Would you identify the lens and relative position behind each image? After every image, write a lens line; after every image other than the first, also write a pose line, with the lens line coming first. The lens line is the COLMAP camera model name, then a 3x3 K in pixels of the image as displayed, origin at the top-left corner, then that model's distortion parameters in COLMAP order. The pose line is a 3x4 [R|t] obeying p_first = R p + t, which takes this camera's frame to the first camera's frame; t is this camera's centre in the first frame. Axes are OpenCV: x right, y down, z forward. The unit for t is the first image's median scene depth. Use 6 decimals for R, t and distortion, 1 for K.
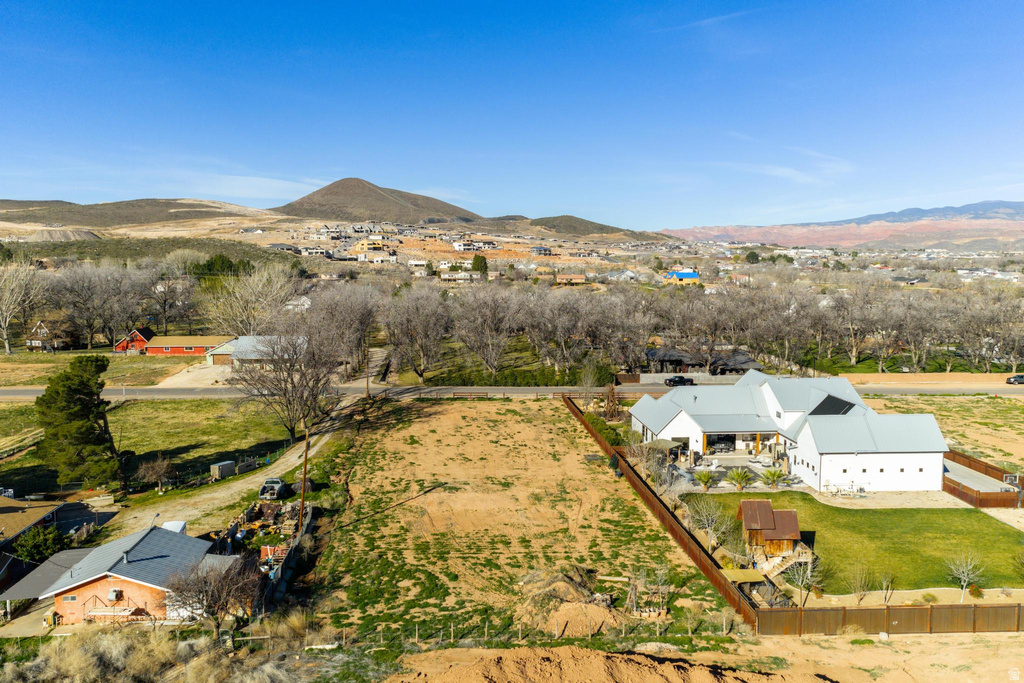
lens RADIAL K [[842.6, 0, 512.0], [0, 842.6, 341.5], [0, 0, 1]] dist [0.101503, -0.048559]
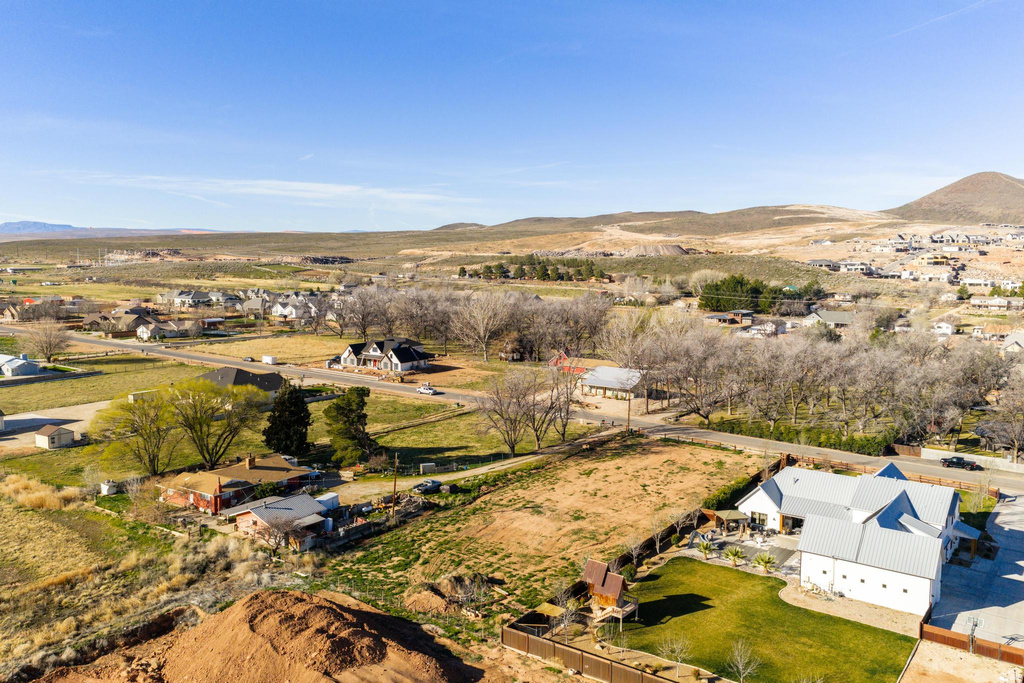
lens RADIAL K [[842.6, 0, 512.0], [0, 842.6, 341.5], [0, 0, 1]] dist [0.101503, -0.048559]
pose [[0.762606, 0.076545, -0.642319, 0.776825], [-0.076100, 0.996695, 0.028424, -0.138466], [0.642372, 0.027204, 0.765910, -0.072529]]
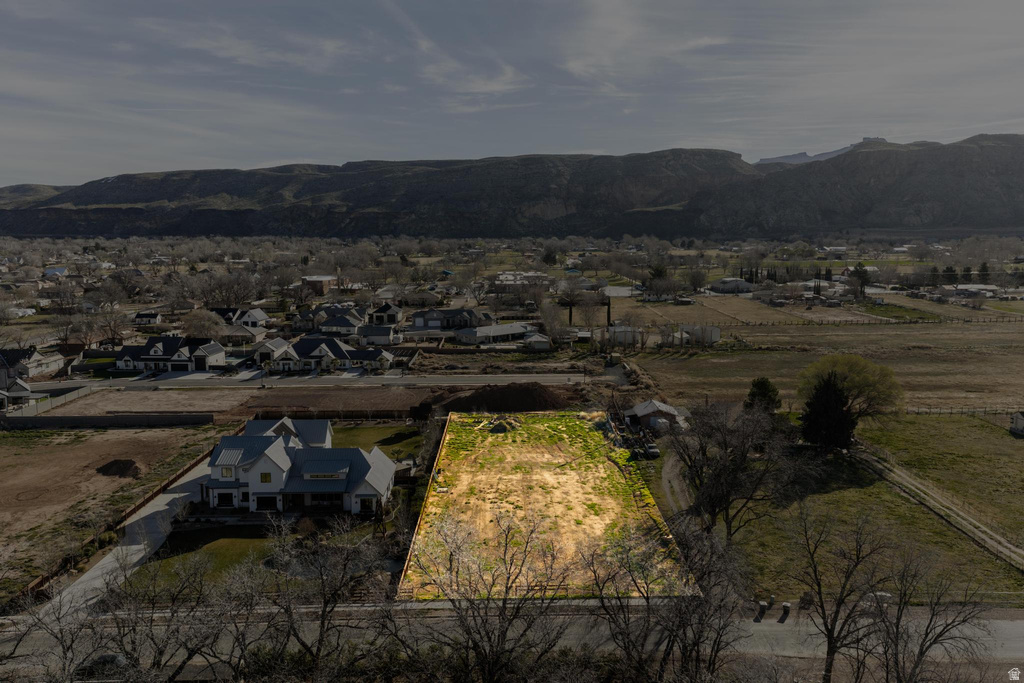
lens RADIAL K [[842.6, 0, 512.0], [0, 842.6, 341.5], [0, 0, 1]] dist [0.101503, -0.048559]
pose [[-0.996904, -0.008080, 0.078210, -0.125593], [0.011101, 0.970278, 0.241738, -0.460176], [-0.077838, 0.241857, -0.967185, 2.609325]]
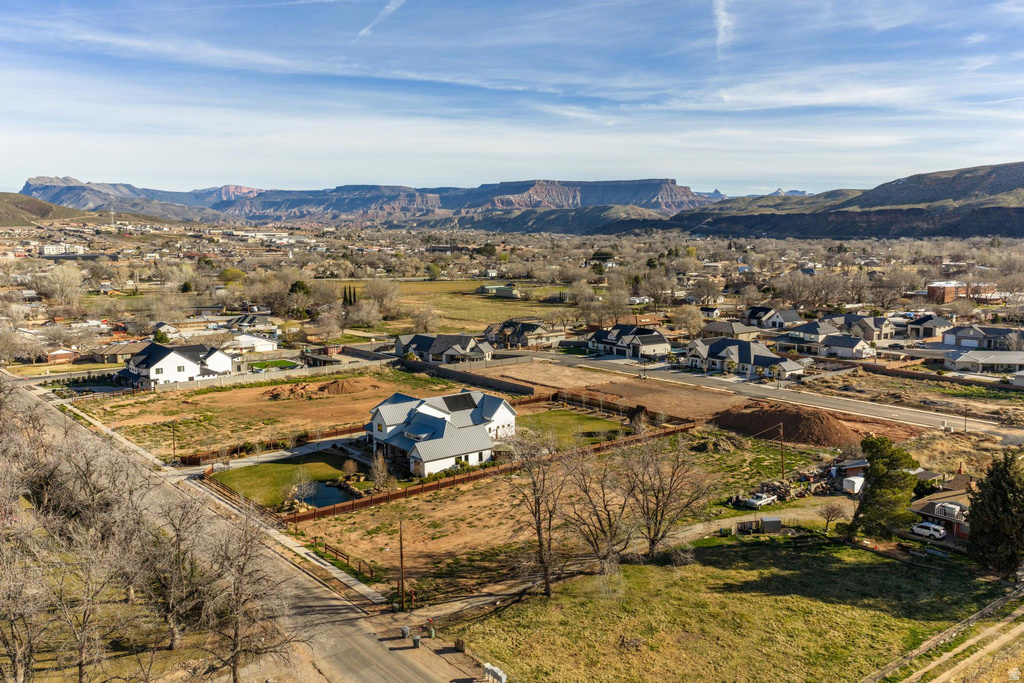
lens RADIAL K [[841.4, 0, 512.1], [0, 841.4, 363.9], [0, 0, 1]] dist [0.076884, -0.014013]
pose [[-0.563042, -0.132084, 0.815805, -1.155888], [0.088736, 0.971776, 0.218580, -0.391148], [-0.821651, 0.195461, -0.535430, 2.024255]]
